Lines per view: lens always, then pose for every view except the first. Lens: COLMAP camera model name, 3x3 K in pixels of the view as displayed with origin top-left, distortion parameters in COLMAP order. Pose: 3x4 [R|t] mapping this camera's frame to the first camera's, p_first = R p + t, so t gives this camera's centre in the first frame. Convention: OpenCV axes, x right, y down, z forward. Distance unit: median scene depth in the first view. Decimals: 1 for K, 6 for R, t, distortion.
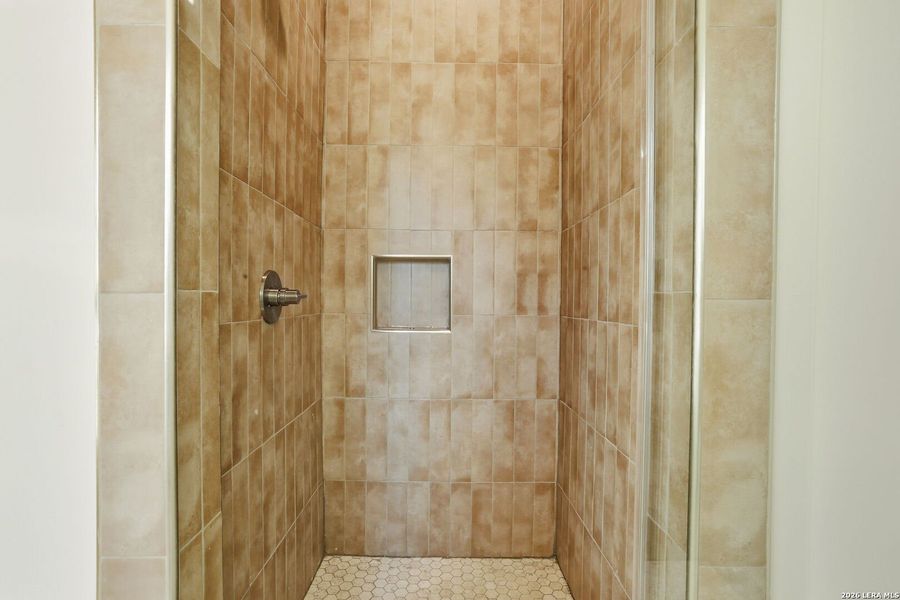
lens RADIAL K [[458.3, 0, 450.0], [0, 458.3, 300.0], [0, 0, 1]] dist [-0.065077, 0.029948]
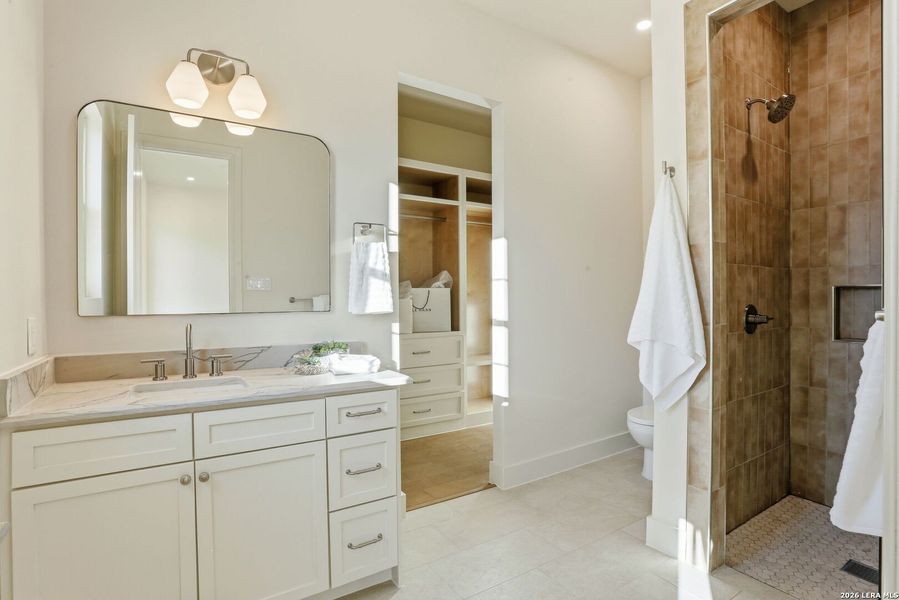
lens RADIAL K [[457.8, 0, 449.5], [0, 457.8, 300.0], [0, 0, 1]] dist [-0.065077, 0.029948]
pose [[0.553712, 0.001862, -0.832706, 0.305154], [0.004936, 0.999973, 0.005519, -0.069577], [0.832693, -0.007166, 0.553688, -0.707190]]
